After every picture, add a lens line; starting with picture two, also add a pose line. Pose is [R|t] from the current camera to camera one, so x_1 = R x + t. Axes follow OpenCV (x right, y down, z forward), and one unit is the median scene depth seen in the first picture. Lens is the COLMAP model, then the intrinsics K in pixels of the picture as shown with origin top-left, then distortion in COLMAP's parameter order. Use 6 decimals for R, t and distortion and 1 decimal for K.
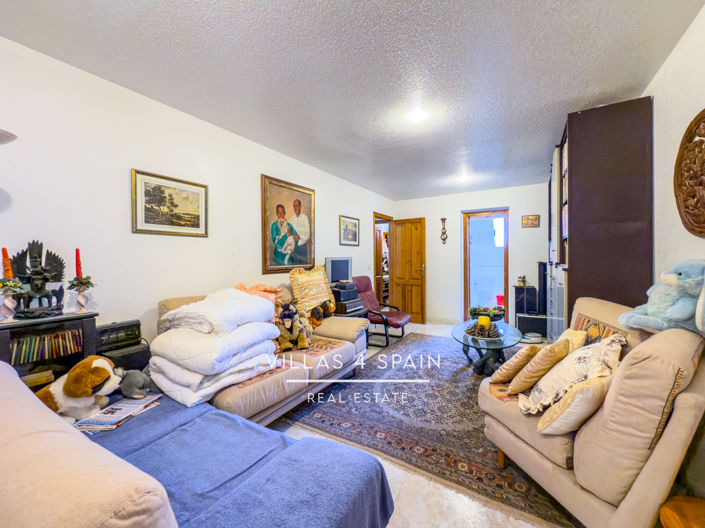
lens RADIAL K [[283.1, 0, 354.4], [0, 283.1, 263.4], [0, 0, 1]] dist [0.003216, -0.000701]
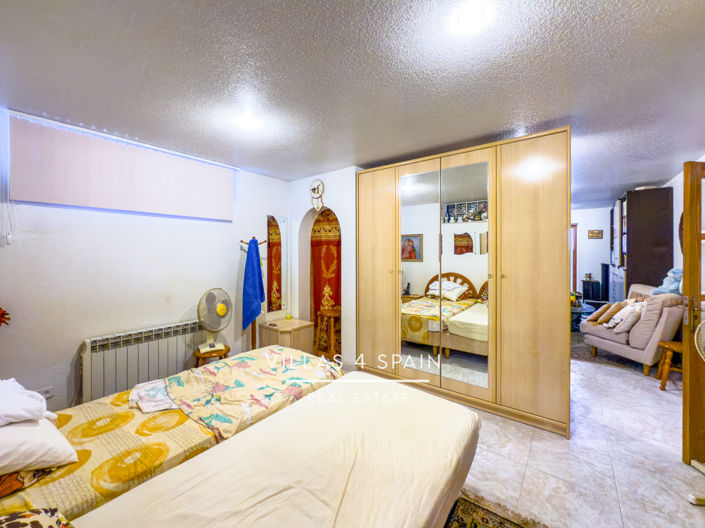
lens RADIAL K [[283.1, 0, 348.7], [0, 283.1, 258.2], [0, 0, 1]] dist [0.003216, -0.000701]
pose [[0.992641, 0.009432, -0.120730, -0.856773], [-0.009600, 0.999954, -0.000807, -0.036948], [0.120717, 0.001960, 0.992685, -1.104428]]
